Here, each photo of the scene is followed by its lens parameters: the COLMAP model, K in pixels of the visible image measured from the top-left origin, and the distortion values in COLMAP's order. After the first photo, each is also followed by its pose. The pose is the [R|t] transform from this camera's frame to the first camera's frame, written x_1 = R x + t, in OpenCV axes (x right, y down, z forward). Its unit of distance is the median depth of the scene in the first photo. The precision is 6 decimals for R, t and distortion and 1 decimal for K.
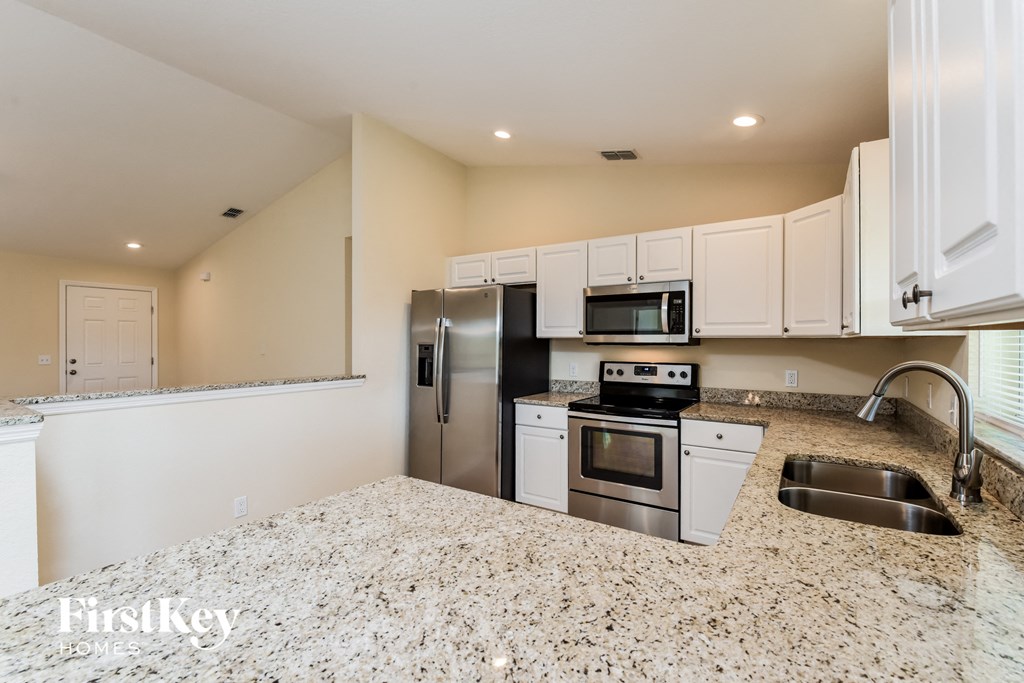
lens RADIAL K [[459.0, 0, 494.8], [0, 459.0, 341.8], [0, 0, 1]] dist [0.002245, -0.000531]
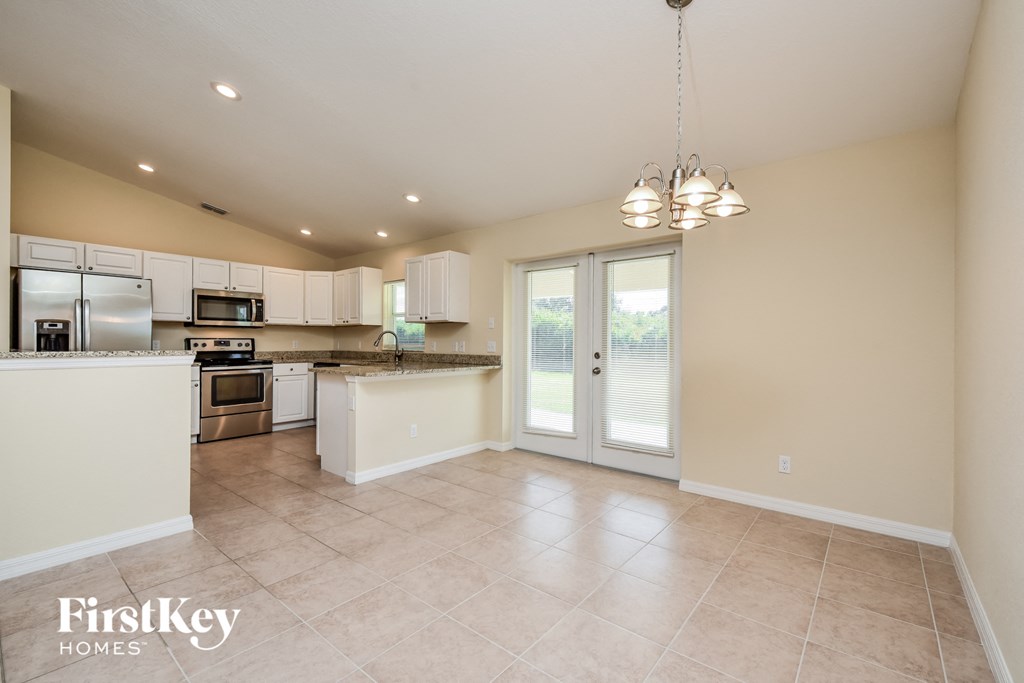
lens RADIAL K [[432.5, 0, 508.5], [0, 432.5, 355.4], [0, 0, 1]] dist [0.001856, 0.000391]
pose [[0.106098, -0.034087, 0.993771, -1.173525], [-0.002585, 0.999399, 0.034556, 0.052864], [-0.994352, -0.006235, 0.105946, -0.198755]]
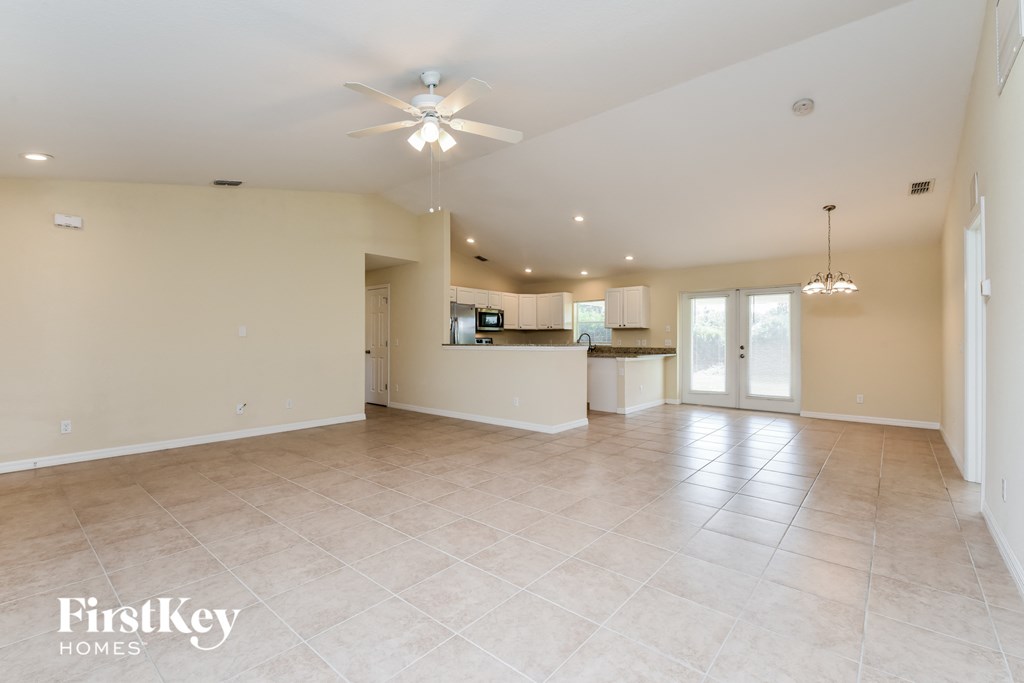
lens RADIAL K [[459.0, 0, 494.8], [0, 459.0, 341.8], [0, 0, 1]] dist [0.002245, -0.000531]
pose [[0.173475, 0.003846, 0.984831, -2.359188], [-0.003518, 0.999988, -0.003286, 0.079442], [-0.984832, -0.002894, 0.173486, 0.478439]]
